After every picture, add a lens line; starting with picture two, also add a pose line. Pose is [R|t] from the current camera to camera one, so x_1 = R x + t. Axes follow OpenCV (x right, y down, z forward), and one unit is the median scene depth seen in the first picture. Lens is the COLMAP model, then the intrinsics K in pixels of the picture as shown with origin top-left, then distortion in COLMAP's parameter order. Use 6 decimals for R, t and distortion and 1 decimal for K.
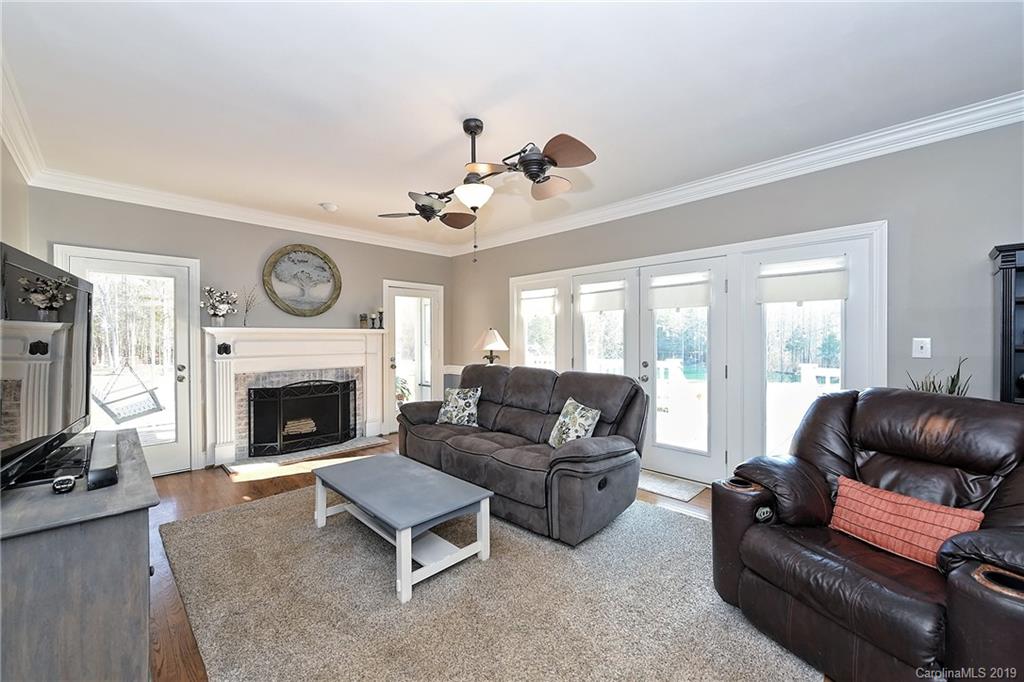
lens RADIAL K [[405.6, 0, 521.4], [0, 405.6, 339.2], [0, 0, 1]] dist [0.001187, -0.000012]
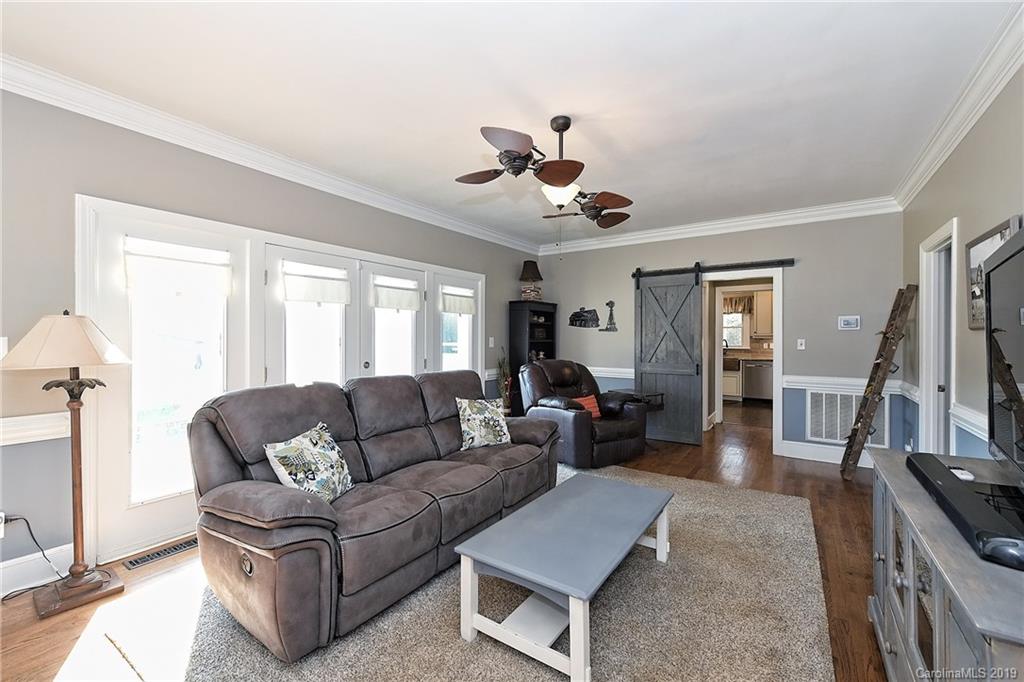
lens RADIAL K [[419.6, 0, 512.0], [0, 419.6, 341.0], [0, 0, 1]] dist [0.000293, -0.000067]
pose [[-0.176735, -0.009313, 0.984214, -0.742300], [-0.000212, 0.999956, 0.009424, -0.003012], [-0.984258, 0.001457, -0.176729, 0.862803]]
